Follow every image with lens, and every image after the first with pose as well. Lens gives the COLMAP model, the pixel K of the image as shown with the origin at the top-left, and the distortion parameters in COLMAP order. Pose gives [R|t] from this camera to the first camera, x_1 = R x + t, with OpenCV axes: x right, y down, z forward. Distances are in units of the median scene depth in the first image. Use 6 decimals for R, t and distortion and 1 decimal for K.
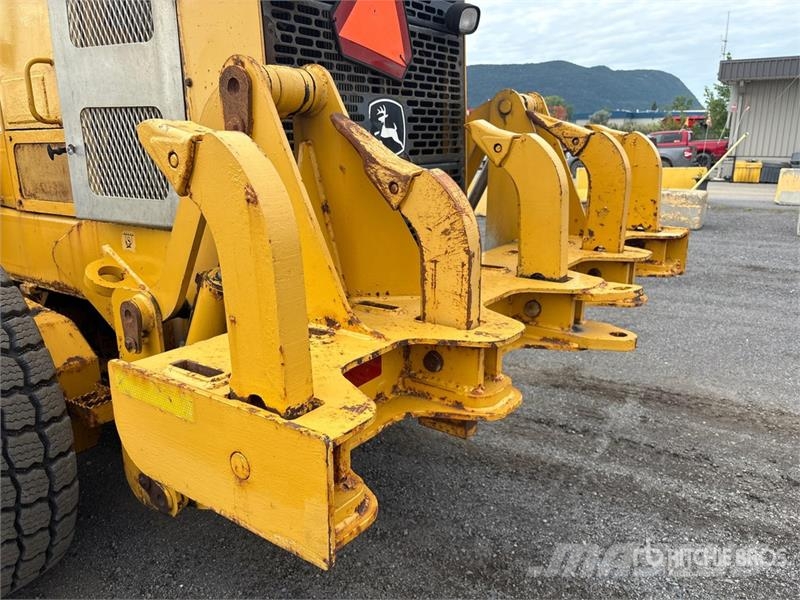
lens RADIAL K [[626.5, 0, 401.3], [0, 626.5, 286.4], [0, 0, 1]] dist [-0.005630, -0.004873]
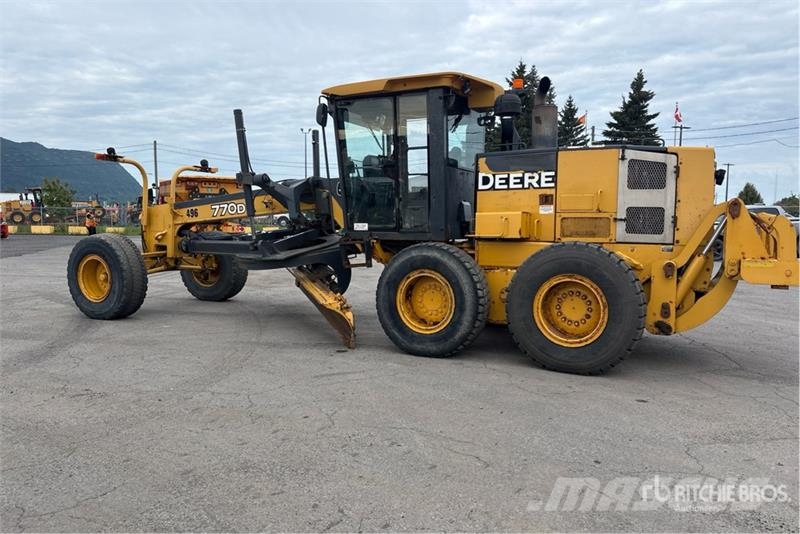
lens RADIAL K [[615.1, 0, 412.0], [0, 615.1, 266.0], [0, 0, 1]] dist [0.060030, -0.082202]
pose [[0.987047, 0.027545, 0.158049, -2.141938], [0.003348, 0.981399, -0.191948, 0.636262], [-0.160396, 0.189991, 0.968595, -1.892702]]
